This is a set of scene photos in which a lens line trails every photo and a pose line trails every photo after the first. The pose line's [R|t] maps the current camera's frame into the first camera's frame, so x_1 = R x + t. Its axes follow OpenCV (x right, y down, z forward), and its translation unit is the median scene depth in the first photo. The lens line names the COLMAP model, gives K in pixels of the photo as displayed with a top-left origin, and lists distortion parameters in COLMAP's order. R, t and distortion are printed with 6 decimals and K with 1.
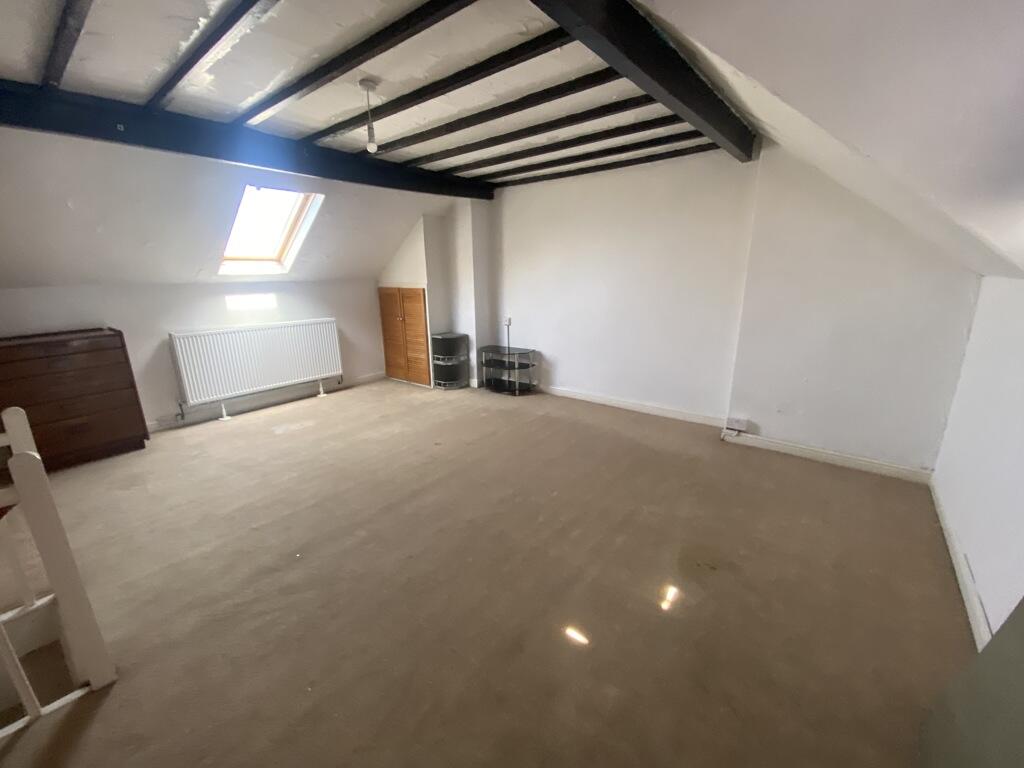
lens RADIAL K [[416.2, 0, 510.6], [0, 416.2, 389.8], [0, 0, 1]] dist [0.025320, -0.025624]
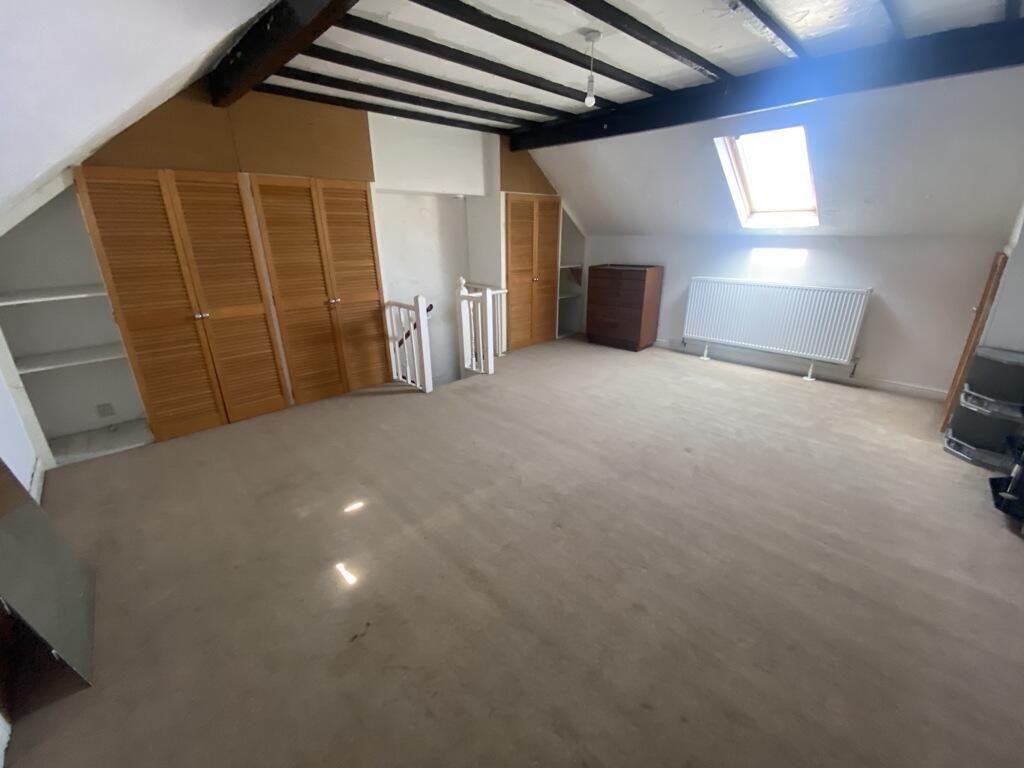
lens RADIAL K [[418.0, 0, 512.0], [0, 418.0, 384.0], [0, 0, 1]] dist [0.025777, -0.026321]
pose [[-0.150239, 0.347335, -0.925628, 0.406844], [-0.253779, 0.891335, 0.375658, -0.139970], [0.955523, 0.291343, -0.045767, 0.486368]]
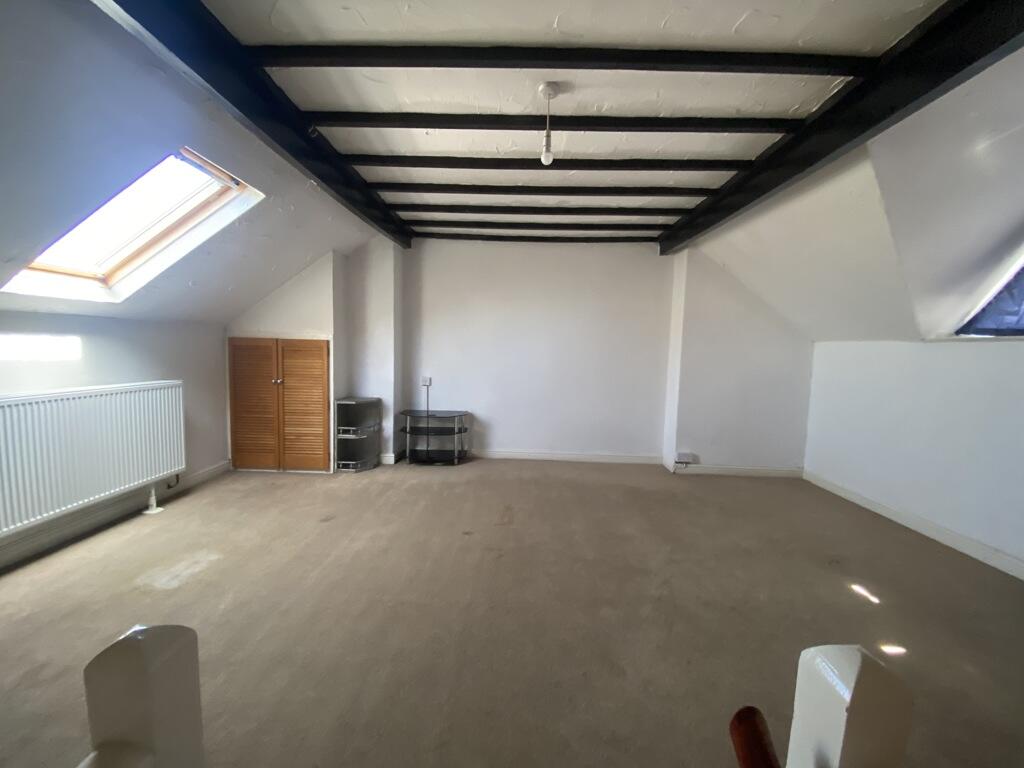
lens RADIAL K [[418.0, 0, 512.0], [0, 418.0, 384.0], [0, 0, 1]] dist [0.025777, -0.026321]
pose [[0.792104, -0.016579, 0.610161, -0.410244], [0.128082, 0.981890, -0.139596, -0.014704], [-0.596797, 0.188725, 0.779882, 0.216780]]
